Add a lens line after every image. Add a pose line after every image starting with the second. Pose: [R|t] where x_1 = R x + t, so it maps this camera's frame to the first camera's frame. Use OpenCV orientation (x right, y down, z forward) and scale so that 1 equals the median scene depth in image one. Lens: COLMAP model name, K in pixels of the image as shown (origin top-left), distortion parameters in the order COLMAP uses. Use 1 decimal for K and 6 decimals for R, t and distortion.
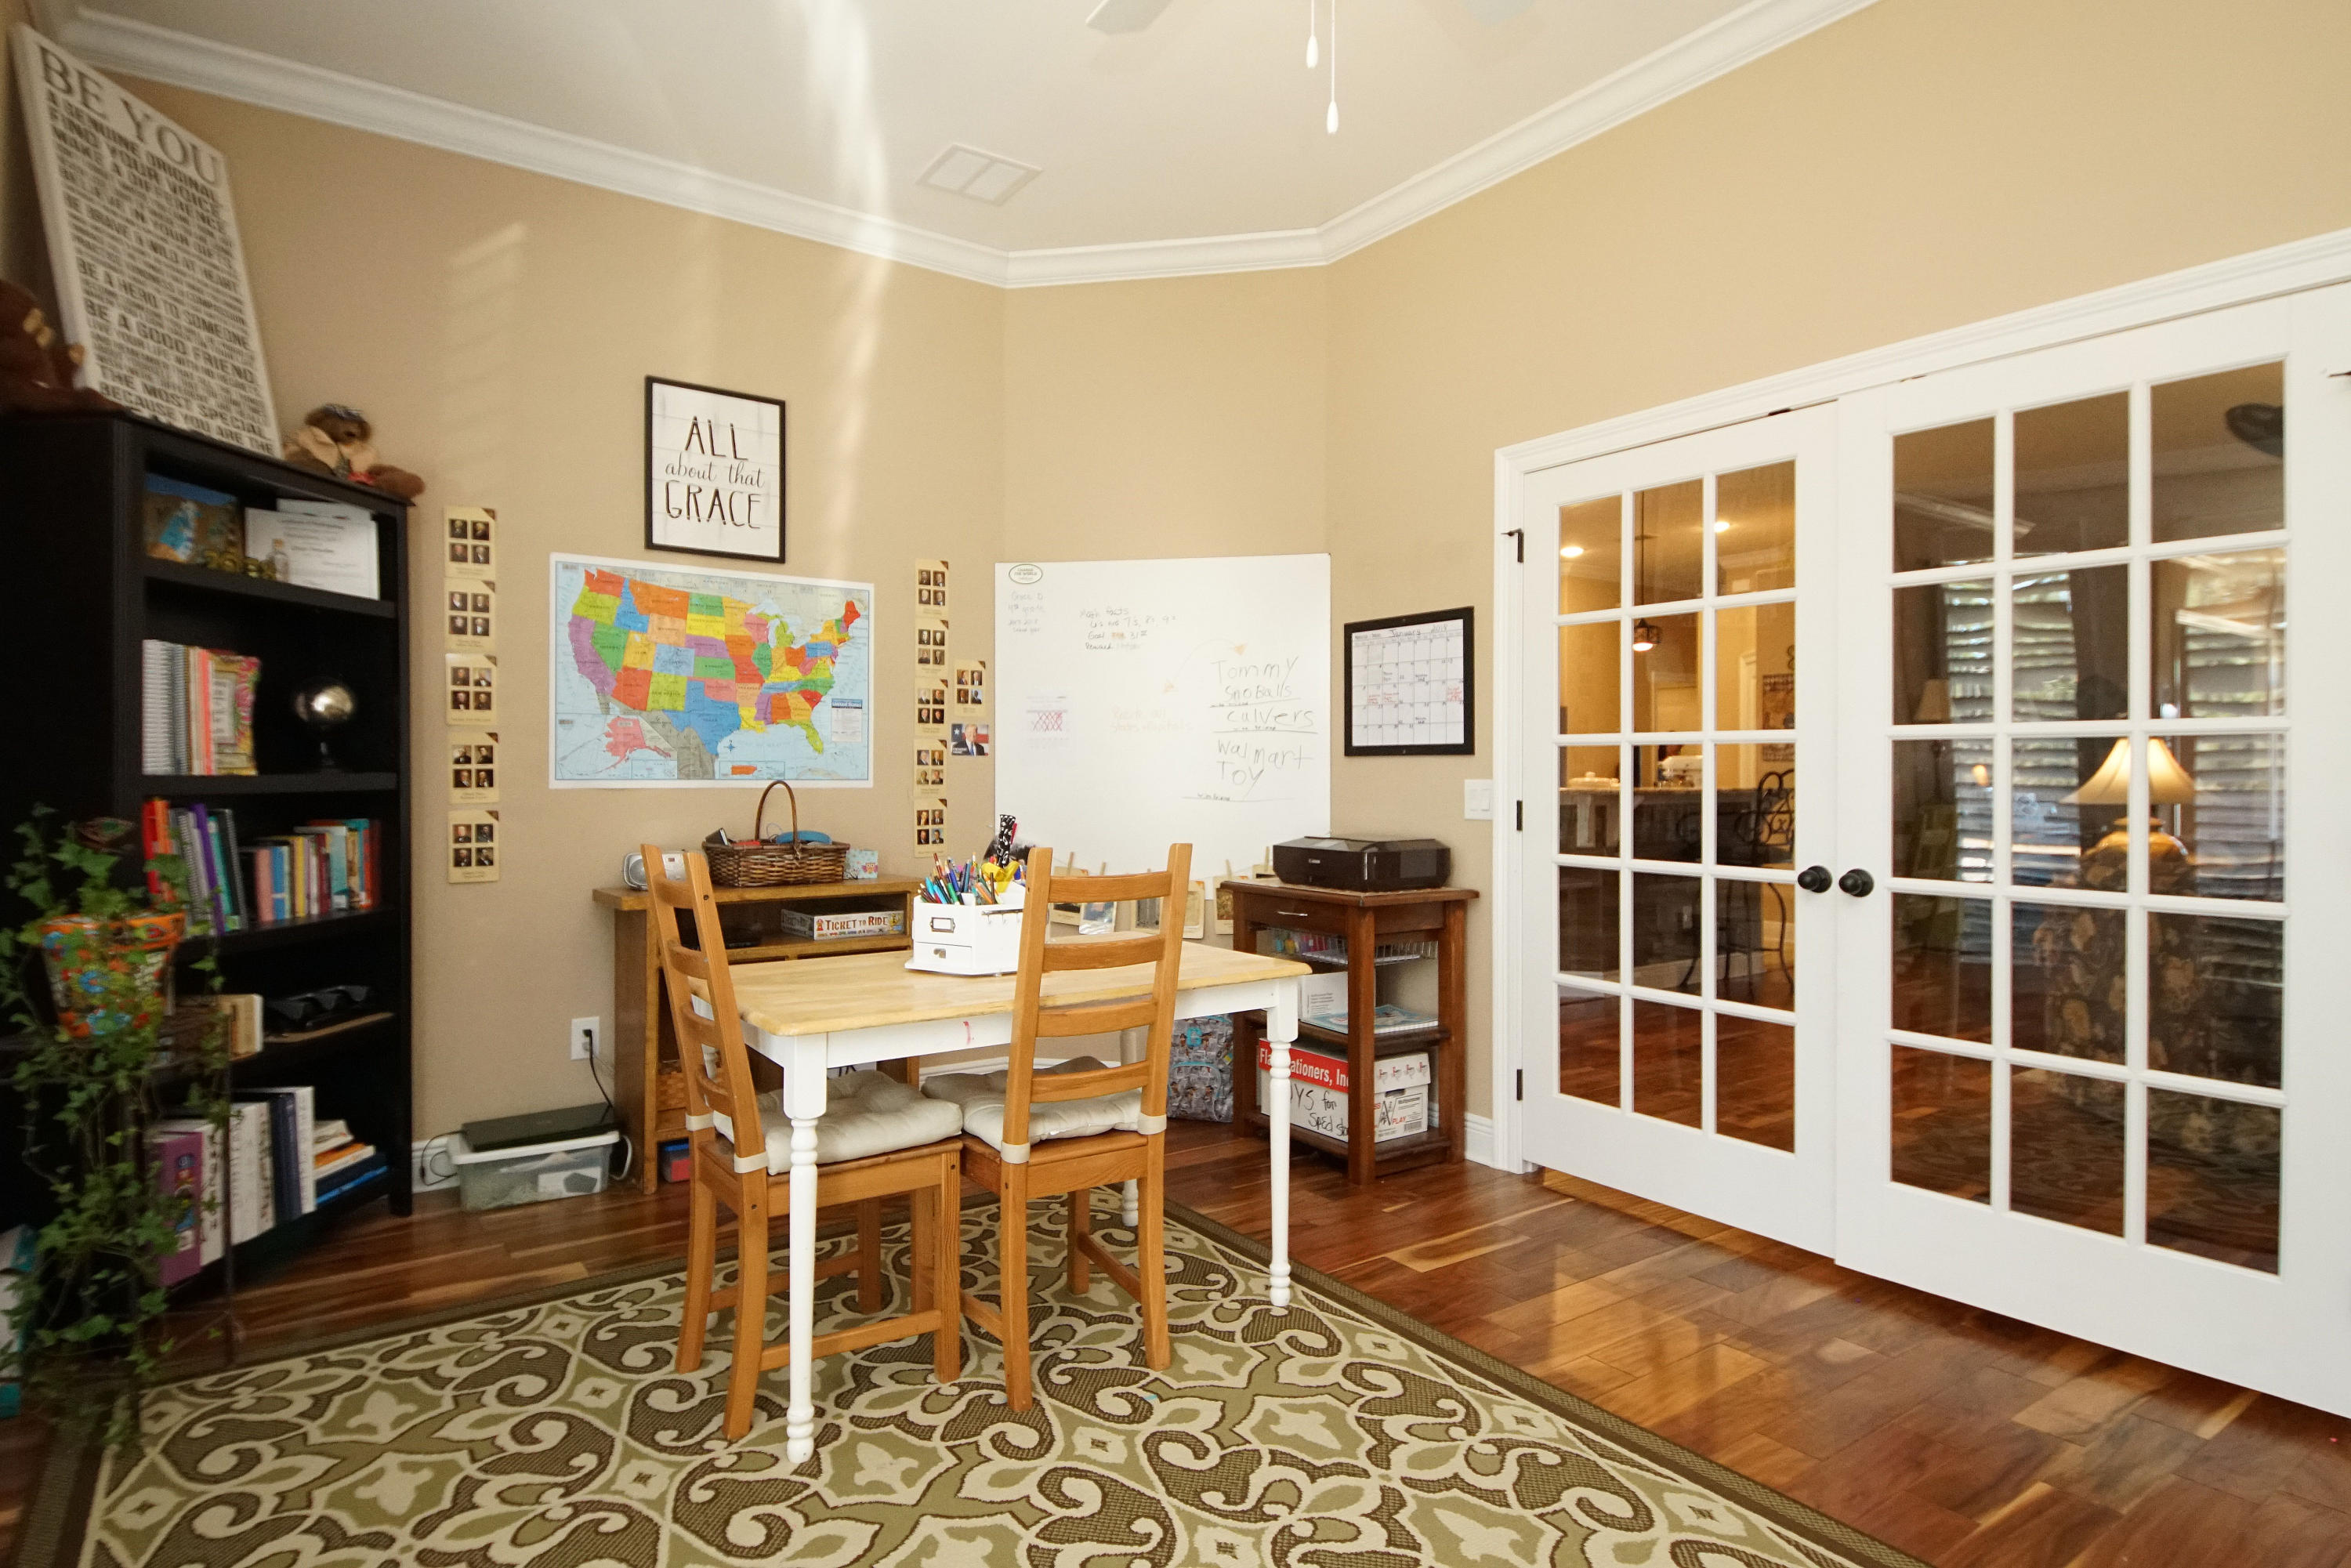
lens RADIAL K [[1256.1, 0, 1156.0], [0, 1256.1, 764.8], [0, 0, 1]] dist [0.036110, -0.035077]
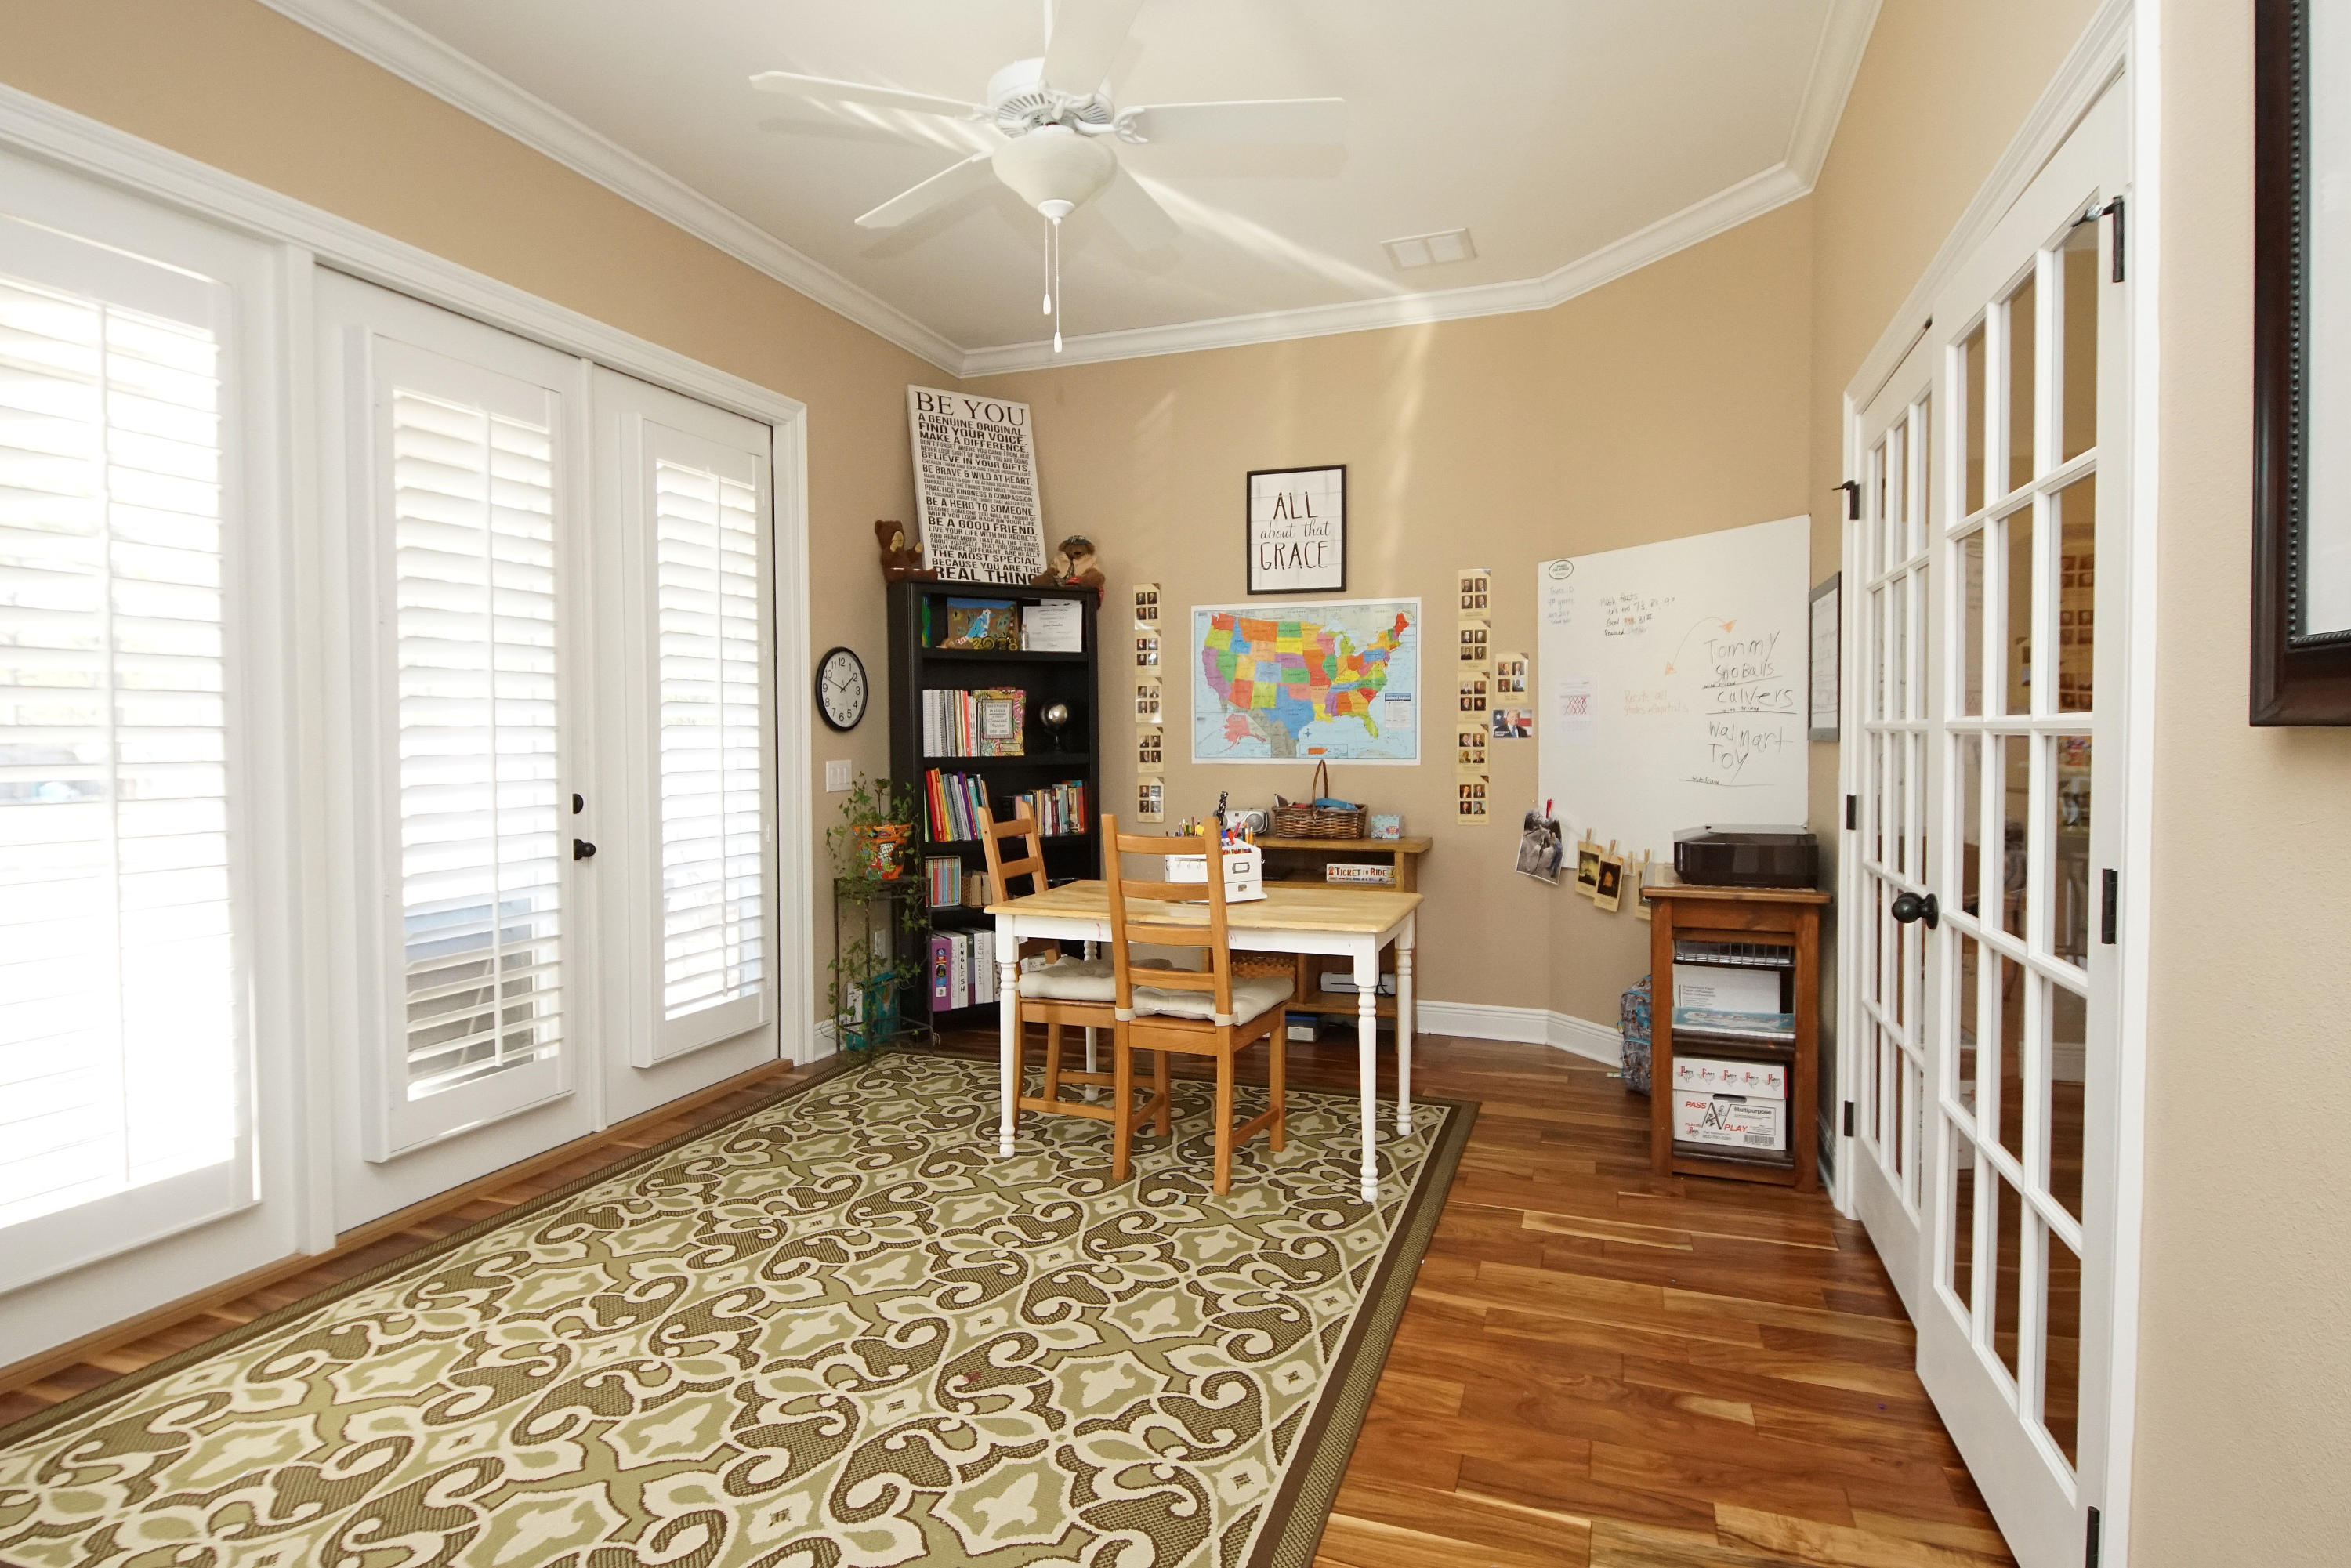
lens RADIAL K [[1256.1, 0, 1156.0], [0, 1256.1, 764.8], [0, 0, 1]] dist [0.036110, -0.035077]
pose [[0.574054, 0.017135, -0.818638, 0.685378], [0.010969, 0.999530, 0.028612, -0.021697], [0.818744, -0.025405, 0.573596, 0.100350]]
